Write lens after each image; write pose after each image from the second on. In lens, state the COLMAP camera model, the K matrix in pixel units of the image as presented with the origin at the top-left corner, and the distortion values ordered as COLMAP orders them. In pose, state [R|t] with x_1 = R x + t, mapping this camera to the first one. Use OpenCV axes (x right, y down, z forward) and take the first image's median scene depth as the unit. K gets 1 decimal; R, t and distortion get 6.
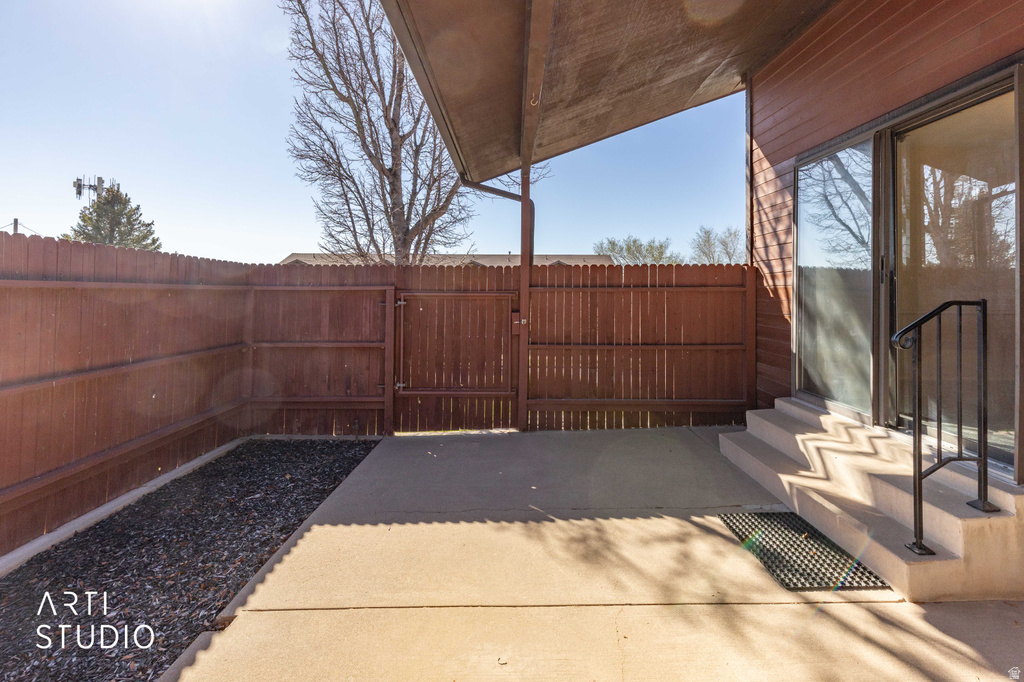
lens RADIAL K [[471.5, 0, 512.5], [0, 471.5, 286.3], [0, 0, 1]] dist [0.005197, -0.001608]
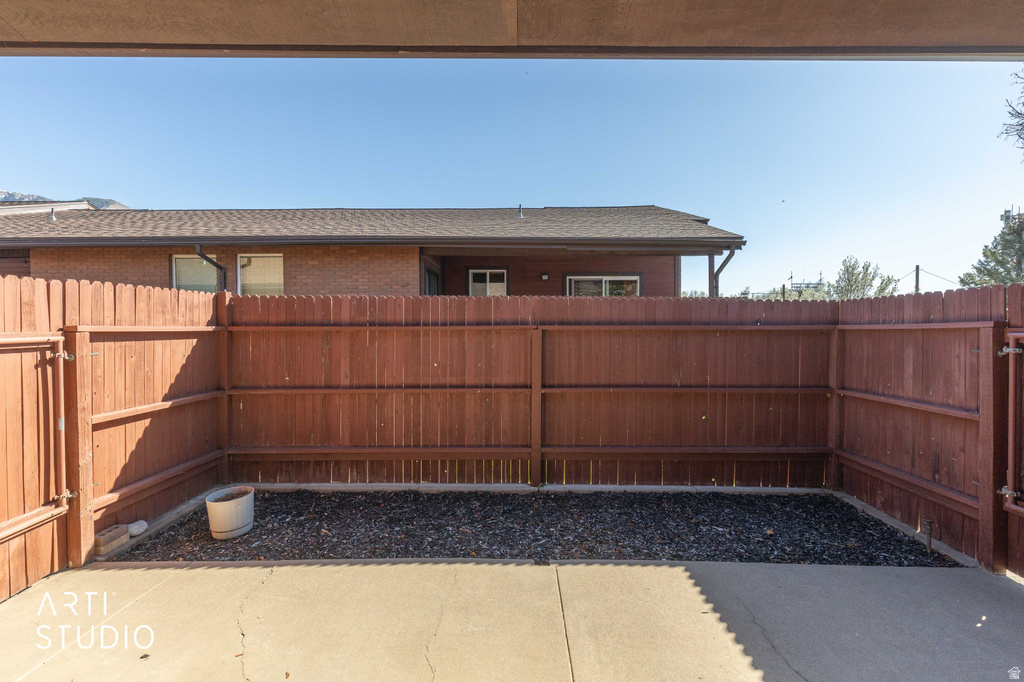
lens RADIAL K [[471.5, 0, 521.8], [0, 471.5, 341.8], [0, 0, 1]] dist [0.005197, -0.001608]
pose [[-0.011322, 0.018682, -0.999761, 0.349146], [0.015626, 0.999707, 0.018504, 0.005170], [0.999814, -0.015413, -0.011611, 0.417027]]
